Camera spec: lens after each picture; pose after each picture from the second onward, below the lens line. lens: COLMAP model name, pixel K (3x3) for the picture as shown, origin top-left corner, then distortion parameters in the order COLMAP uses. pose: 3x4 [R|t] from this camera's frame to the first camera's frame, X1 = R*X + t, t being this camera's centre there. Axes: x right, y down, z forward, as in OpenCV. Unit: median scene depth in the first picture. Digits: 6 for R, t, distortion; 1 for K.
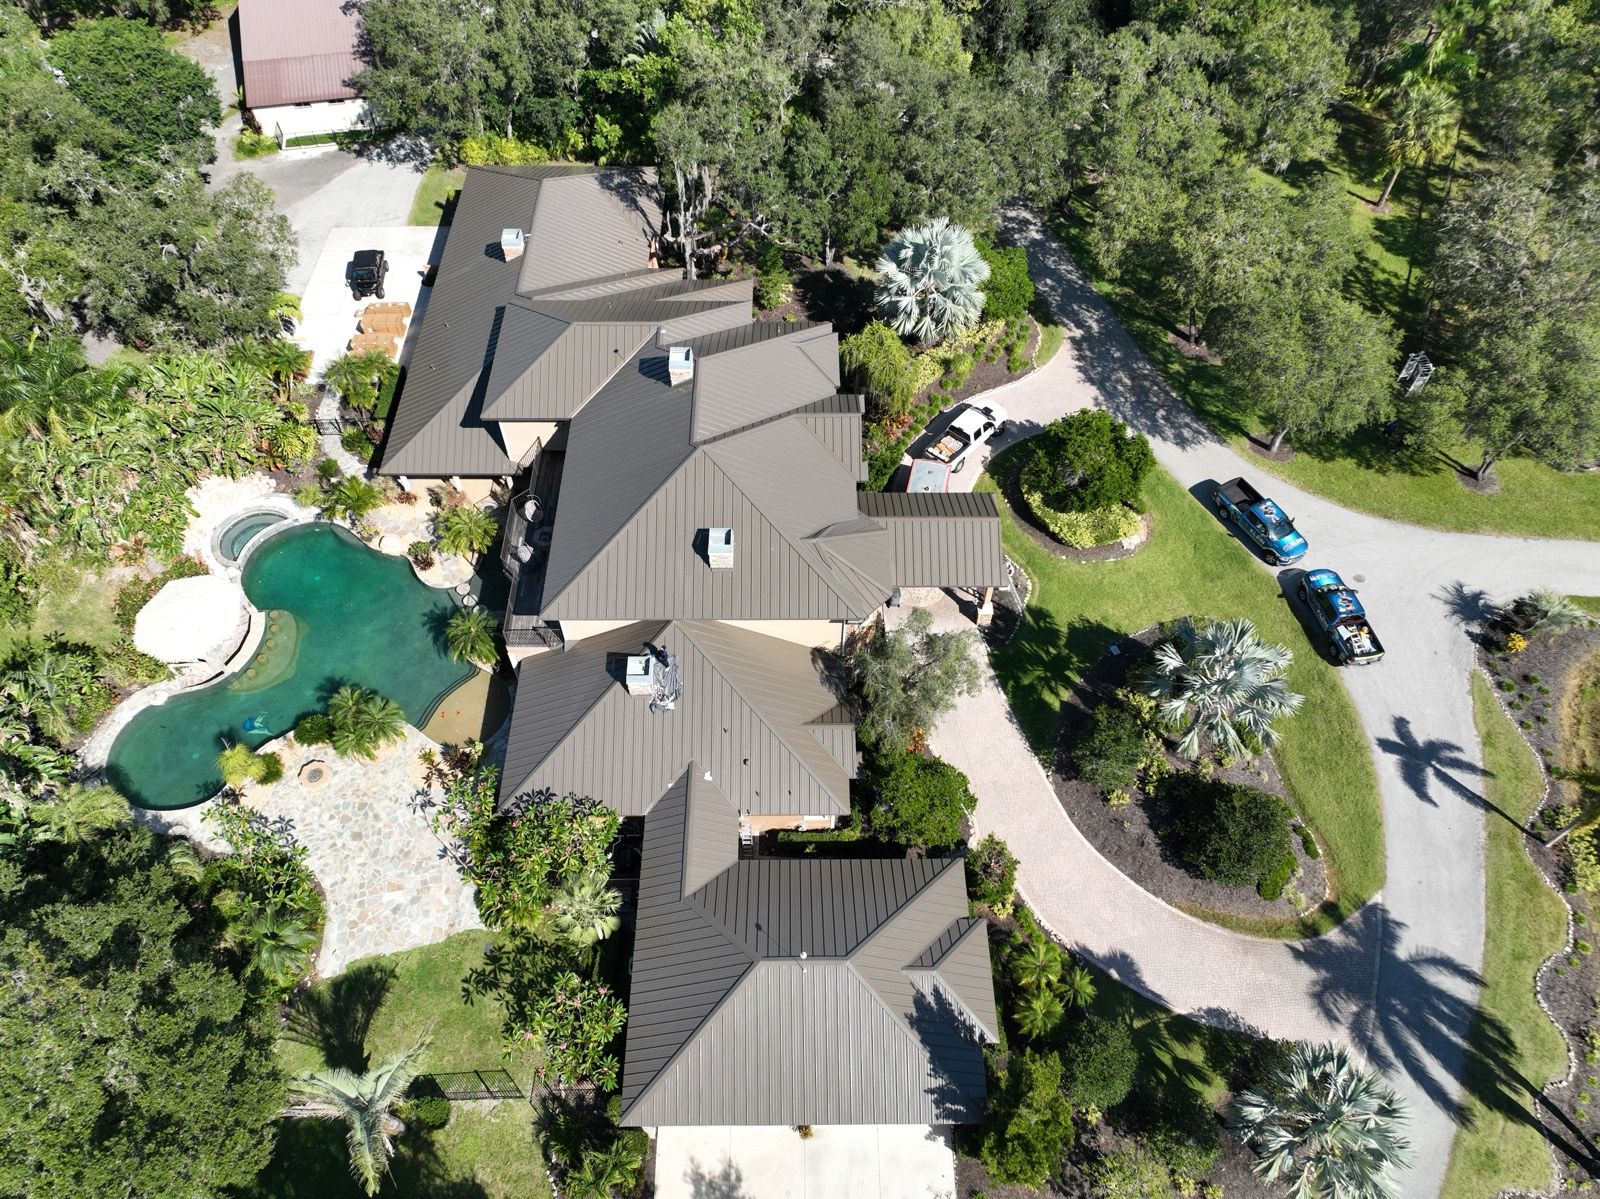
lens RADIAL K [[1126.7, 0, 812.9], [0, 1126.7, 590.7], [0, 0, 1]] dist [-0.003986, 0.018057]
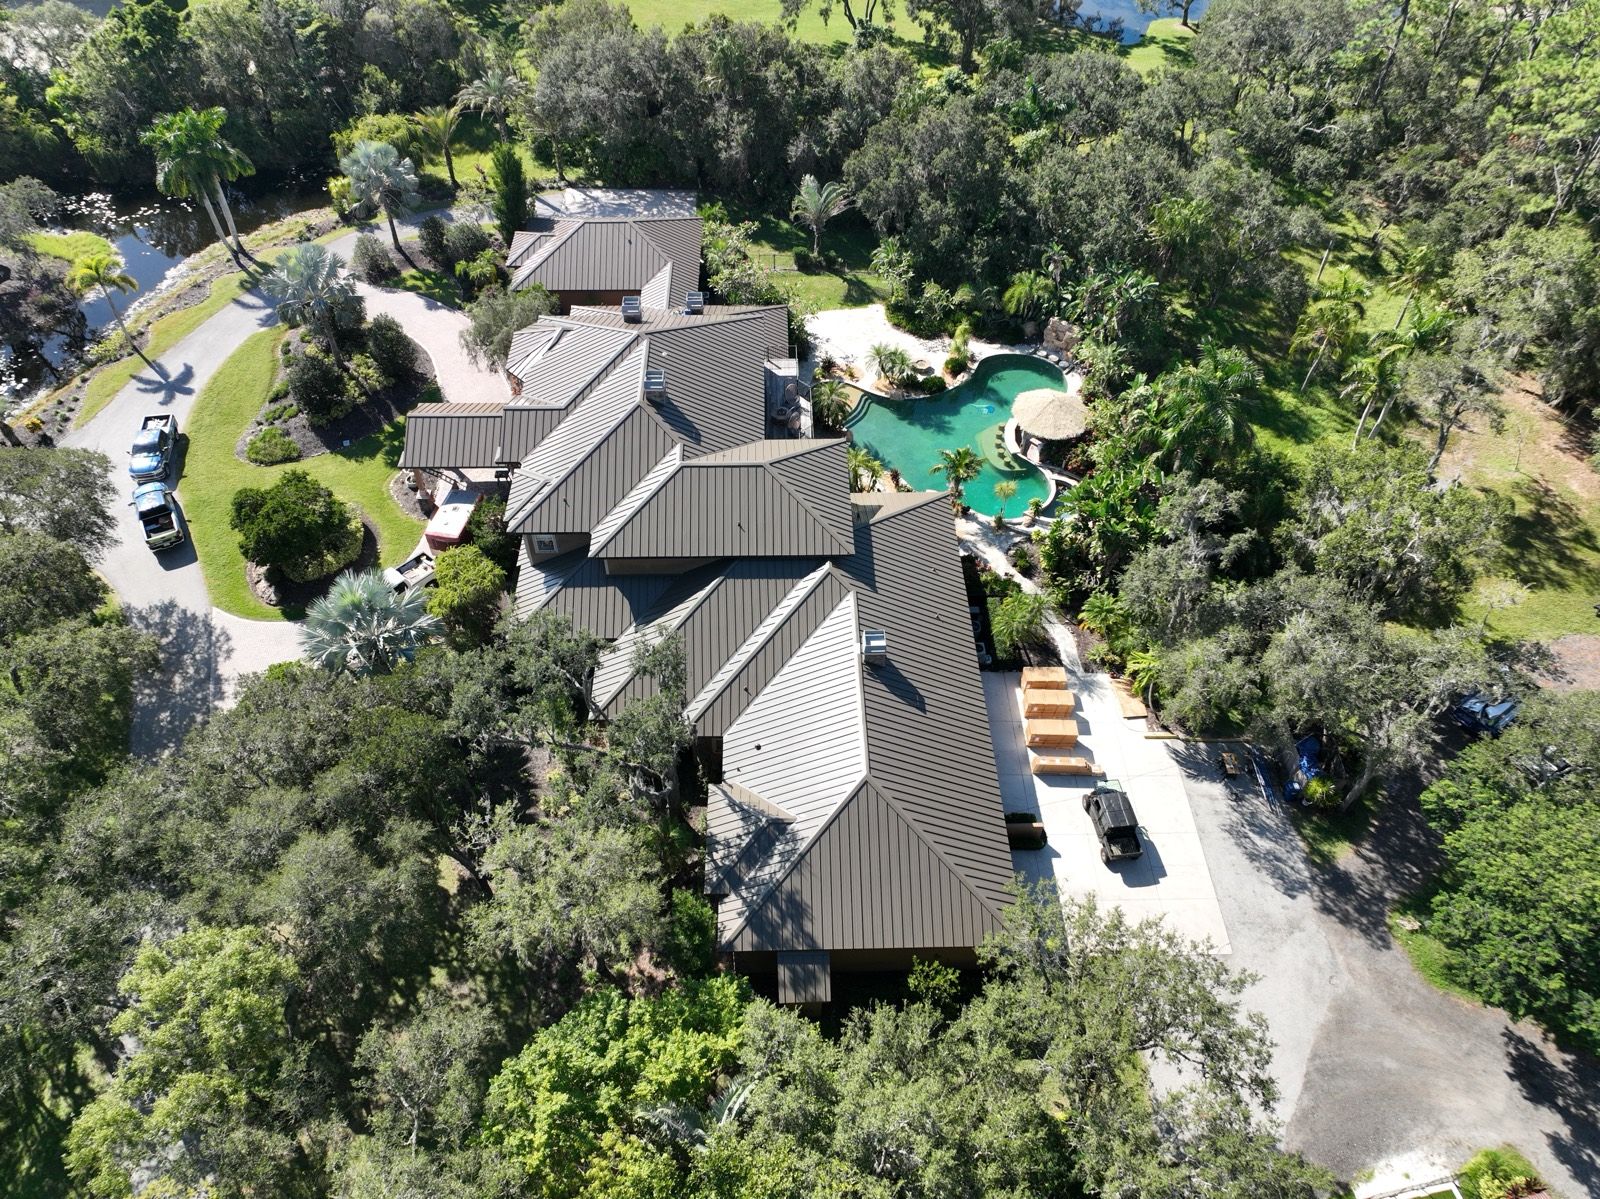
lens RADIAL K [[1126.7, 0, 800.4], [0, 1126.7, 596.2], [0, 0, 1]] dist [-0.003986, 0.018057]
pose [[-0.999718, -0.005174, -0.023164, -0.250472], [-0.021806, -0.185107, 0.982476, -1.425905], [-0.009371, 0.982705, 0.184942, 1.055691]]
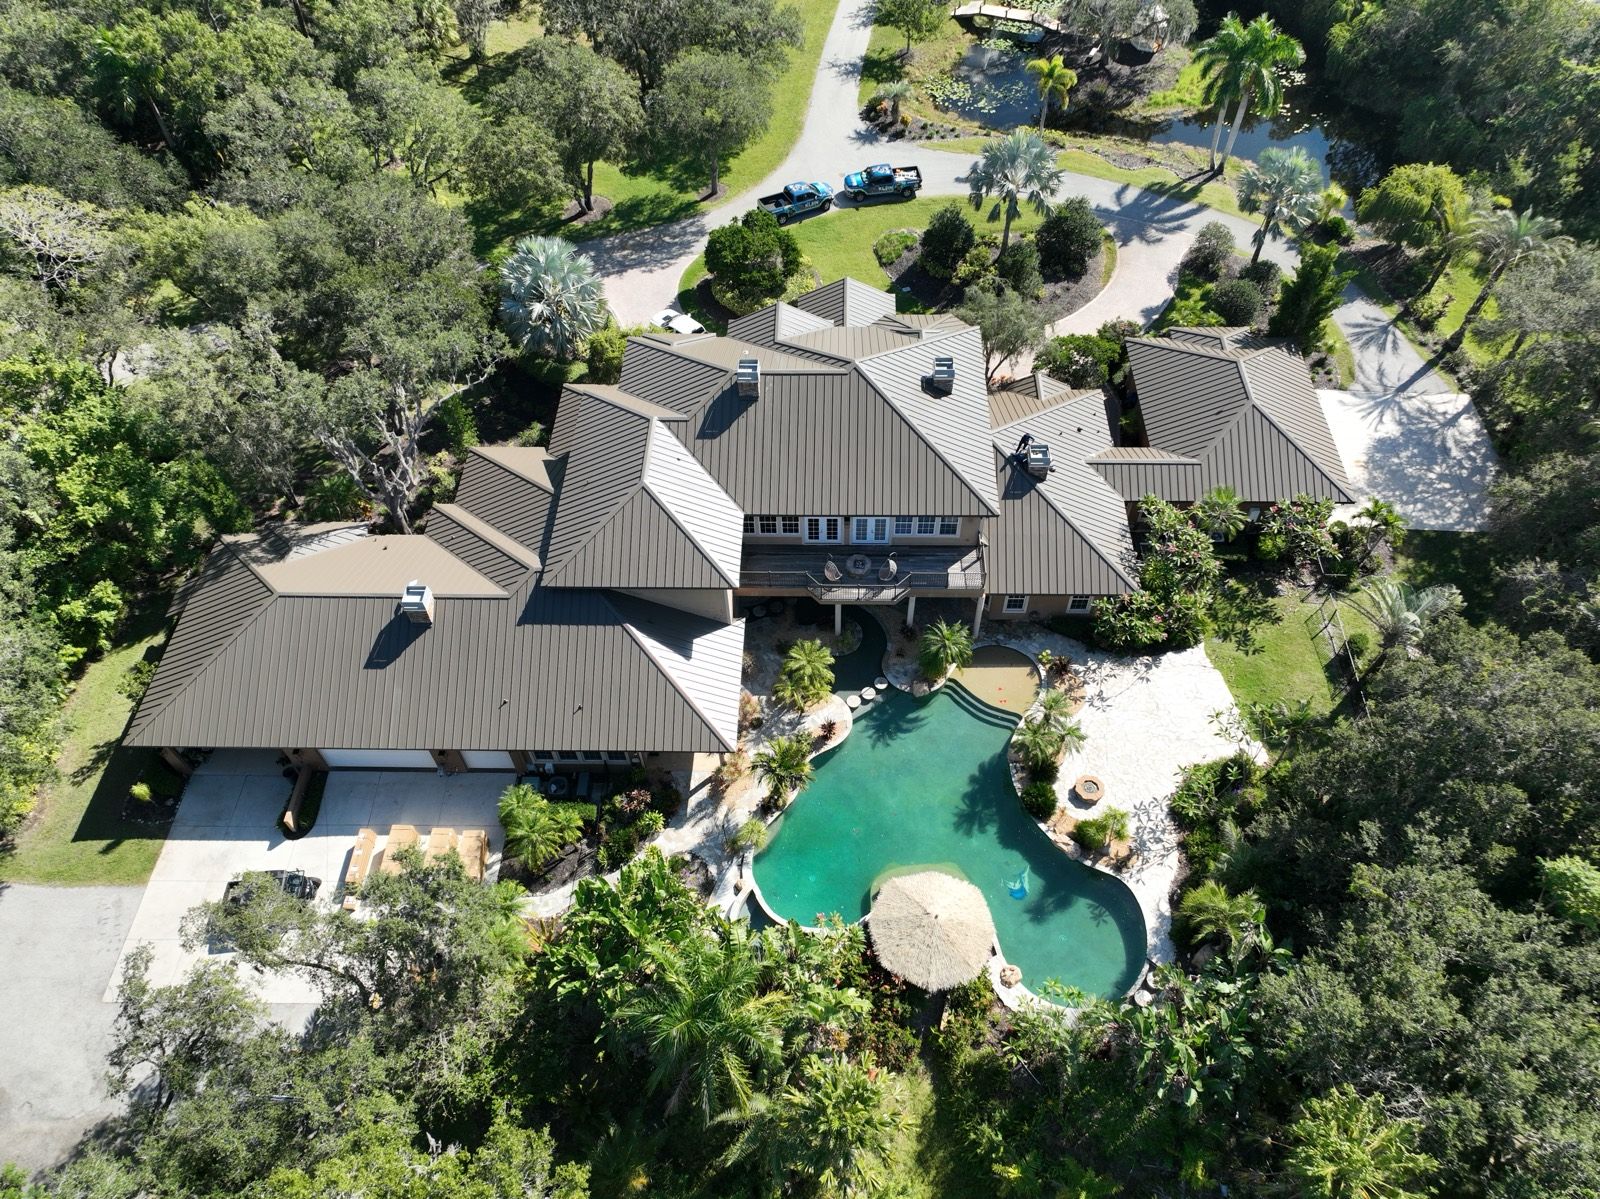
lens RADIAL K [[1126.7, 0, 801.7], [0, 1126.7, 590.1], [0, 0, 1]] dist [-0.003986, 0.018057]
pose [[0.037831, -0.791010, 0.610633, -0.950646], [0.813282, 0.379436, 0.441134, -0.571974], [-0.580638, 0.479928, 0.657669, 0.412259]]
